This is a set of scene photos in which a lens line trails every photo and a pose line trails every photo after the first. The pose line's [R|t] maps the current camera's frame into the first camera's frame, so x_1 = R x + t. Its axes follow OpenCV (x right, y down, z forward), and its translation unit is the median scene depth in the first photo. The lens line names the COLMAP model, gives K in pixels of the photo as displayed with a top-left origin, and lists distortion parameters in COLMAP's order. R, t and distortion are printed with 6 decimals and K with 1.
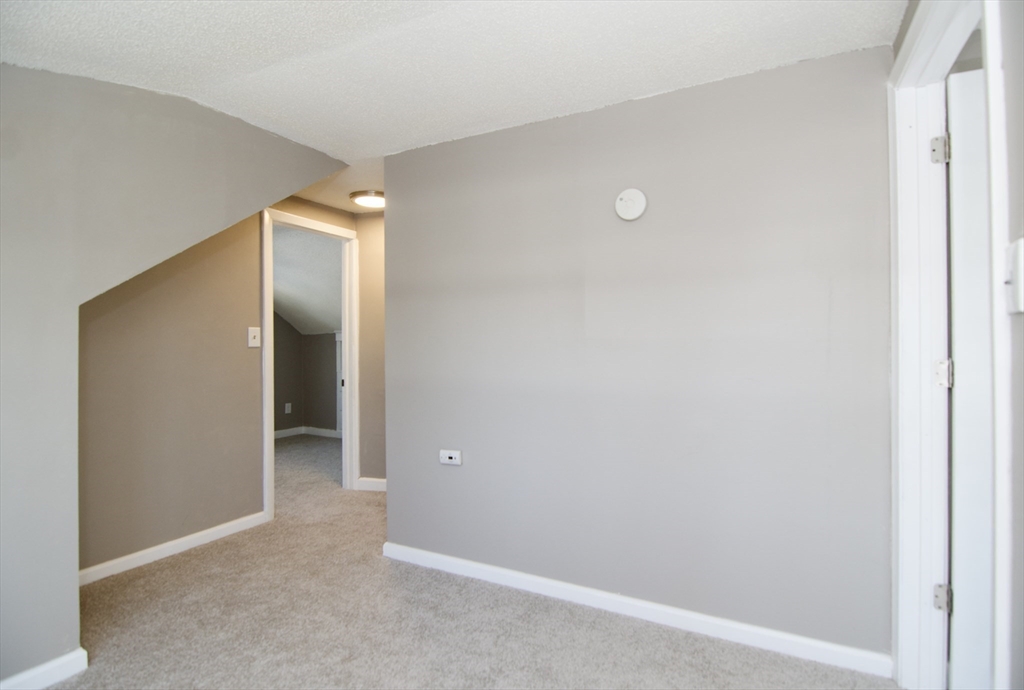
lens RADIAL K [[510.8, 0, 499.2], [0, 510.8, 340.2], [0, 0, 1]] dist [-0.012343, -0.001286]
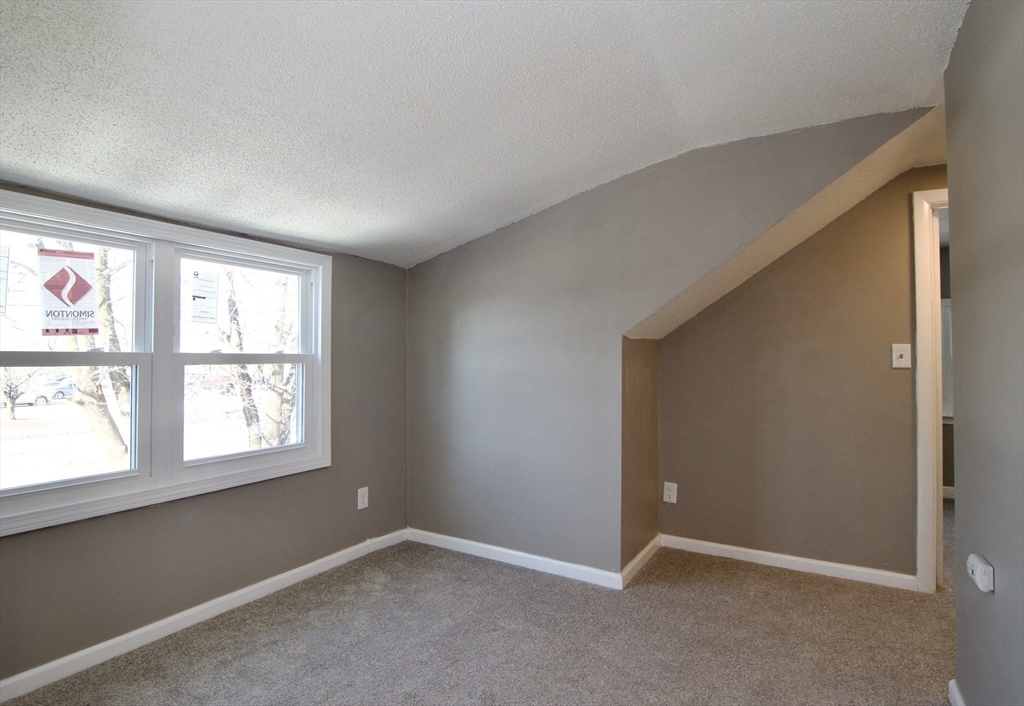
lens RADIAL K [[528.5, 0, 511.8], [0, 528.5, 352.1], [0, 0, 1]] dist [-0.021969, -0.000056]
pose [[-0.043785, -0.010757, -0.998983, 0.382124], [0.000791, 0.999941, -0.010802, -0.003969], [0.999041, -0.001263, -0.043774, 0.418497]]
